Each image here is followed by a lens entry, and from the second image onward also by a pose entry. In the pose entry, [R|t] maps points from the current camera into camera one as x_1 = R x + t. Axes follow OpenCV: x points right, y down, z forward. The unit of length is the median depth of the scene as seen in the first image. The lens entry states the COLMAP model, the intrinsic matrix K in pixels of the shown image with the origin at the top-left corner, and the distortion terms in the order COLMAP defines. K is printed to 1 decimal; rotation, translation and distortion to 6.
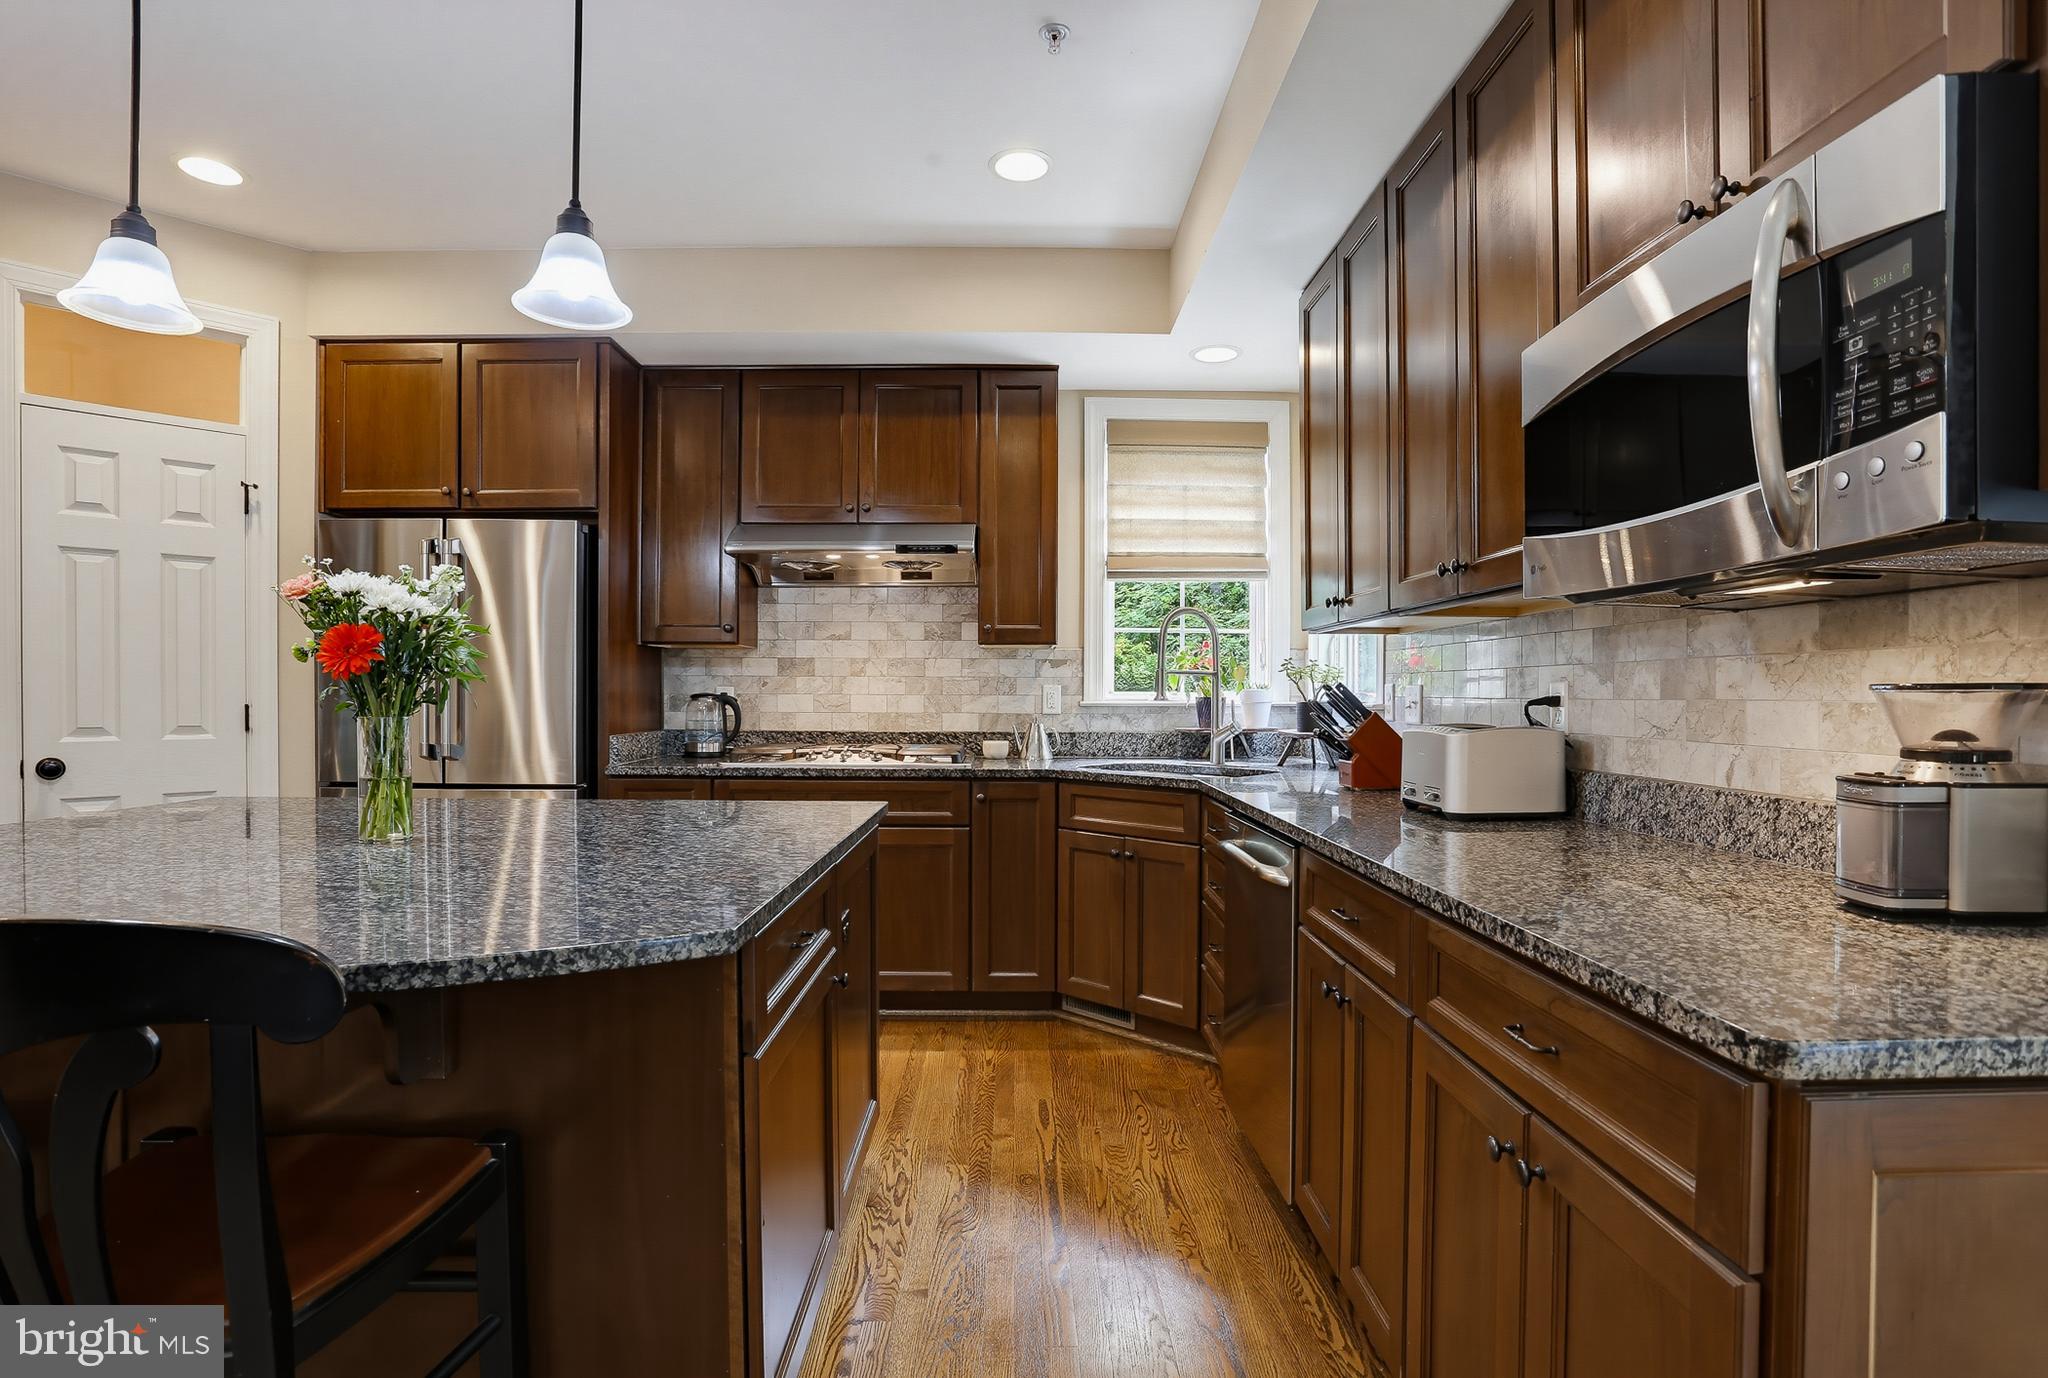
lens RADIAL K [[1017.9, 0, 1030.8], [0, 1017.9, 707.3], [0, 0, 1]] dist [-0.058457, 0.017889]
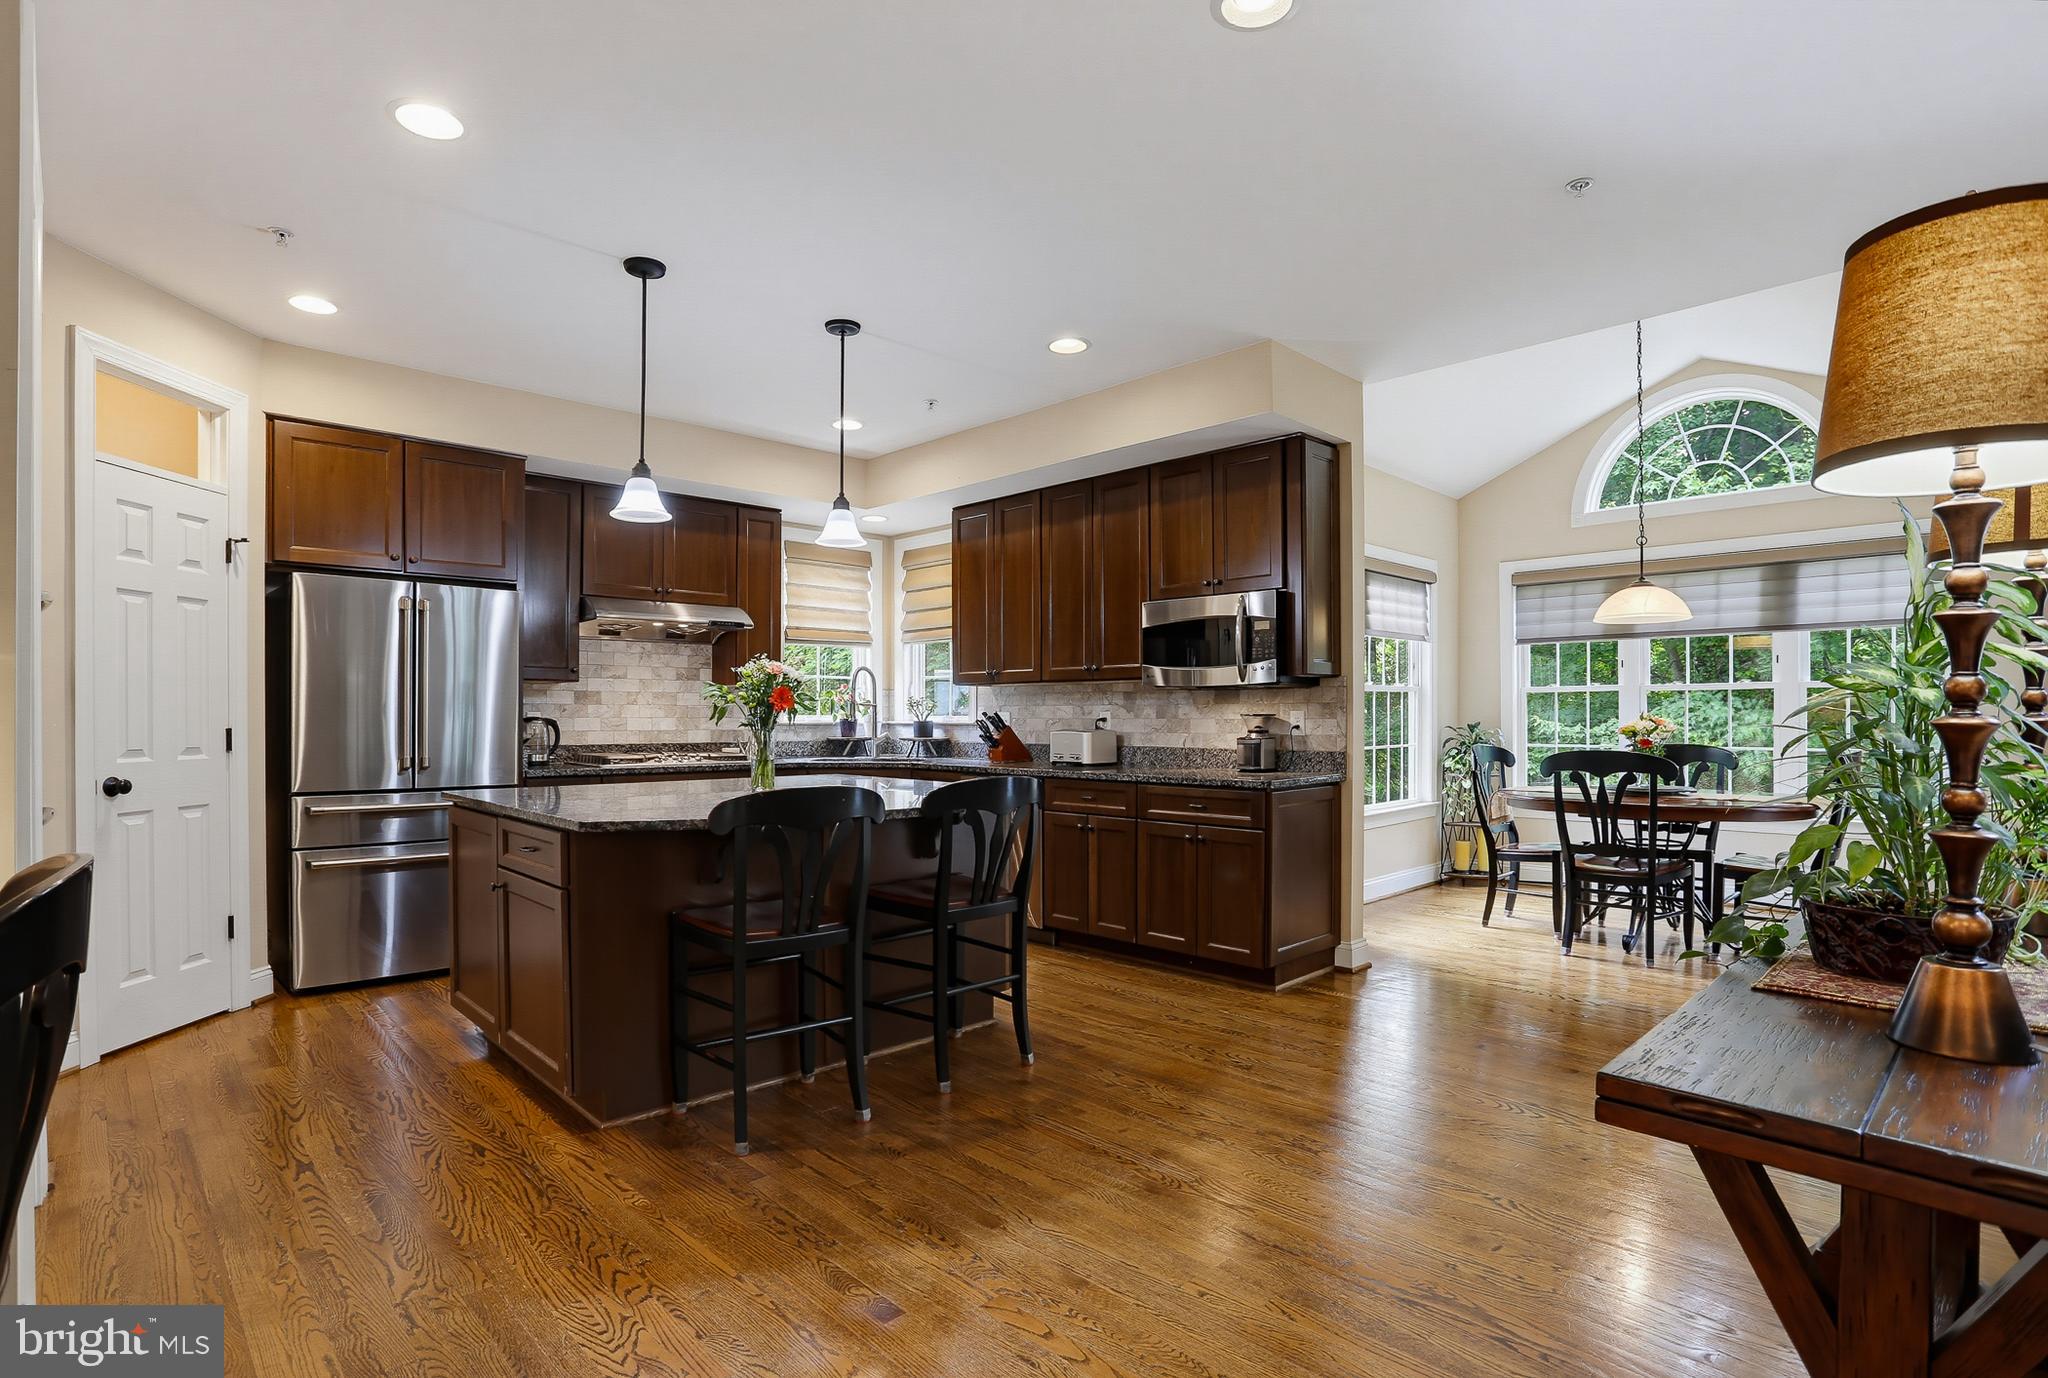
lens RADIAL K [[1017.9, 0, 1030.5], [0, 1017.9, 729.7], [0, 0, 1]] dist [-0.058457, 0.017889]
pose [[0.722085, -0.011545, 0.691708, -0.837045], [0.010208, 0.999930, 0.006034, 0.001339], [-0.691729, 0.002704, 0.722152, -0.438345]]
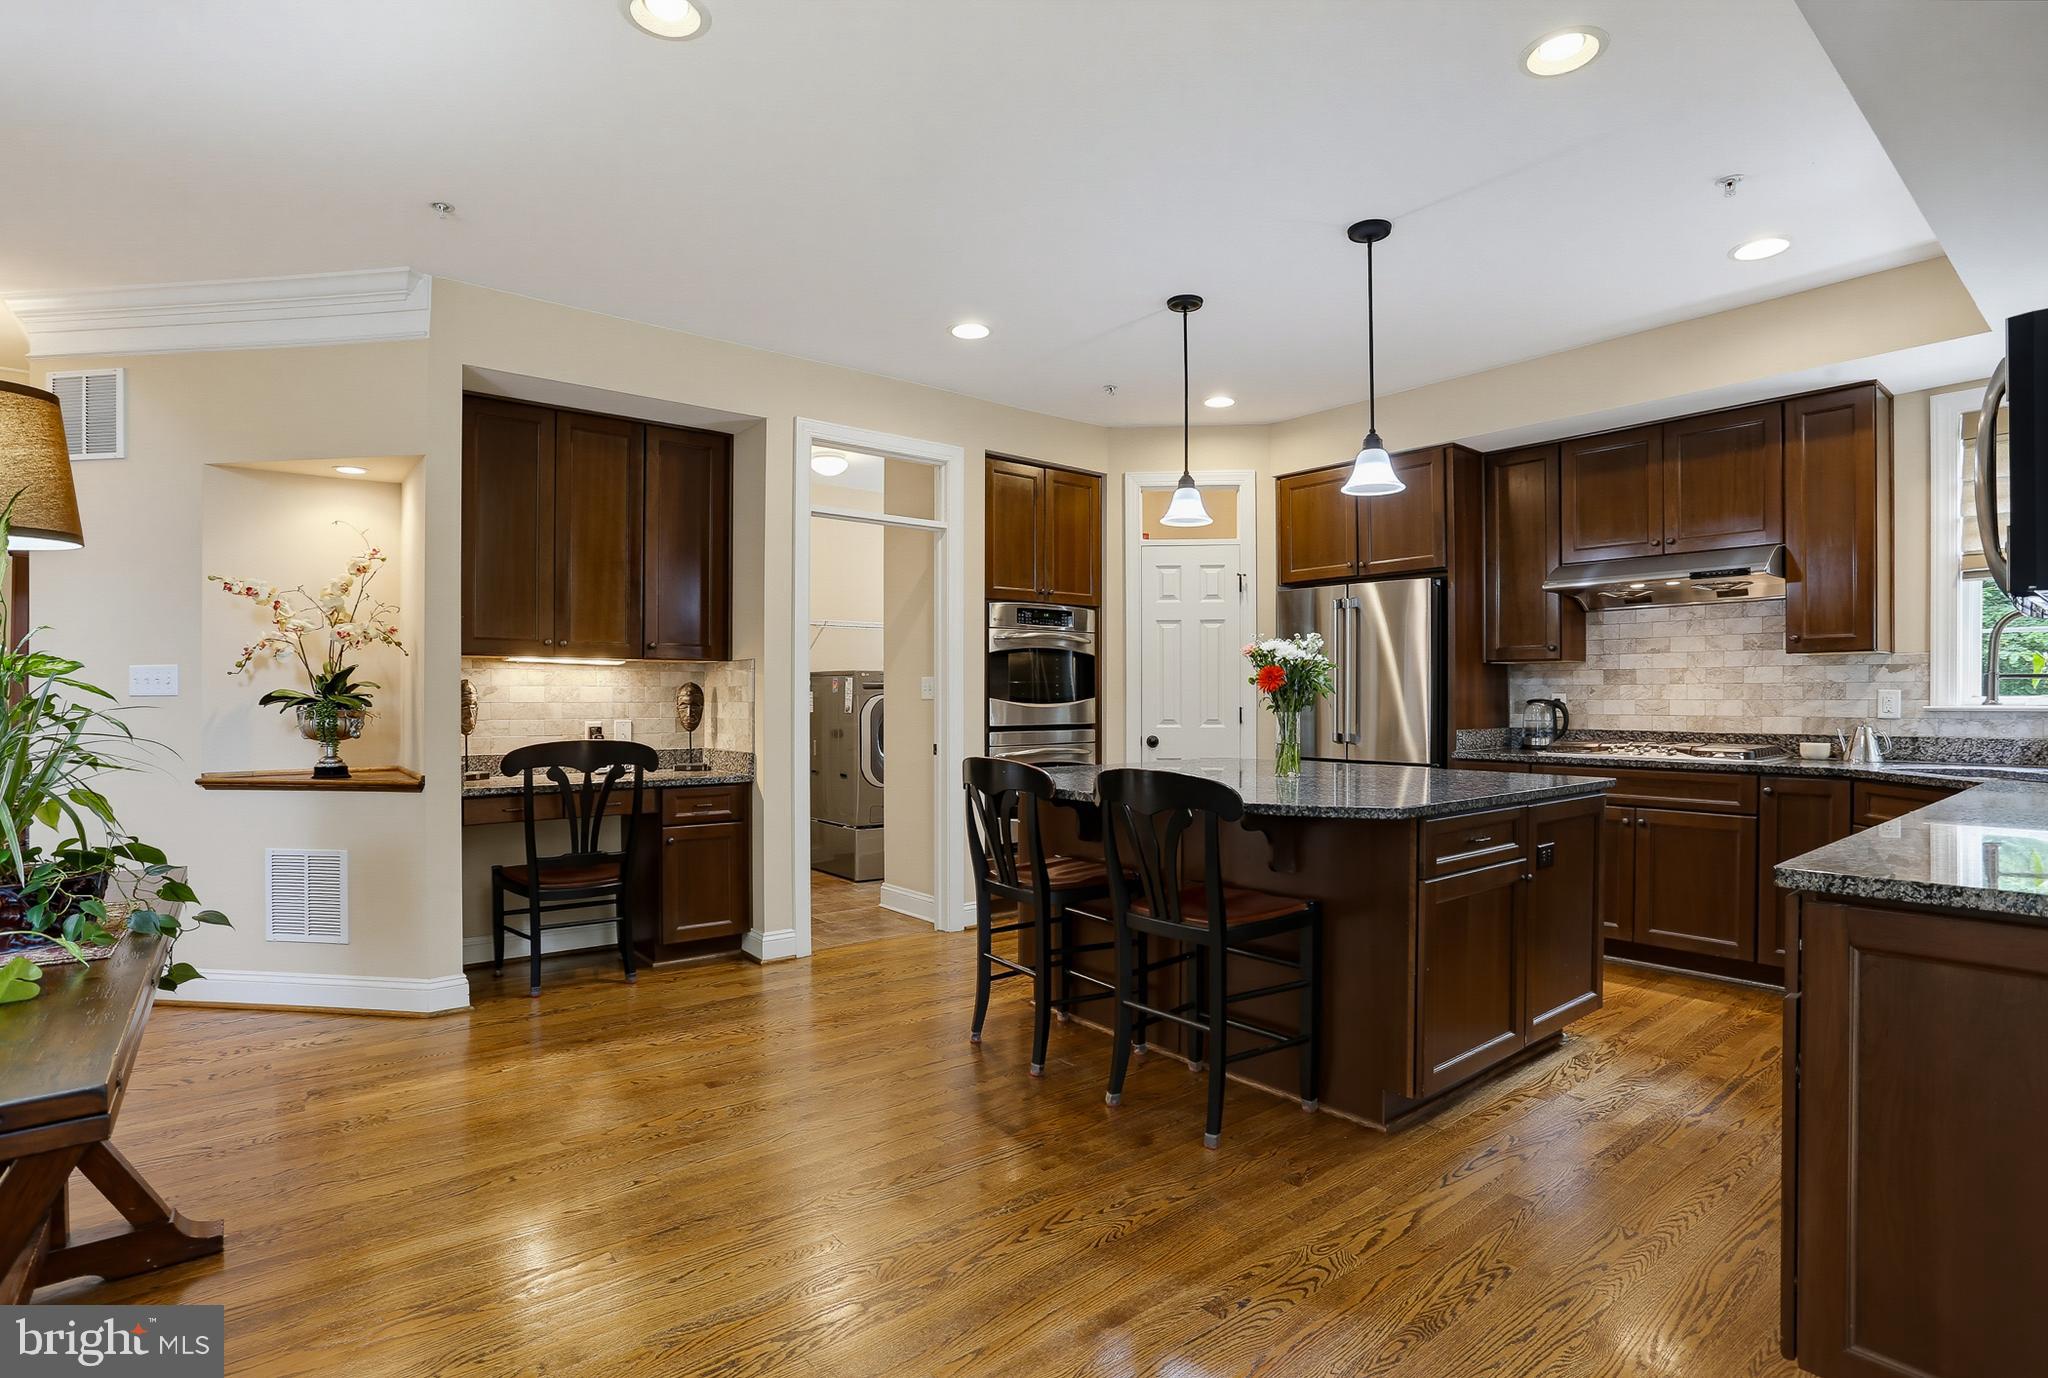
lens RADIAL K [[1017.9, 0, 1023.4], [0, 1017.9, 706.0], [0, 0, 1]] dist [-0.058457, 0.017889]
pose [[0.619836, 0.000743, -0.784731, 0.289645], [-0.006128, 0.999974, -0.003894, 0.004015], [0.784708, 0.007223, 0.619824, -0.313309]]
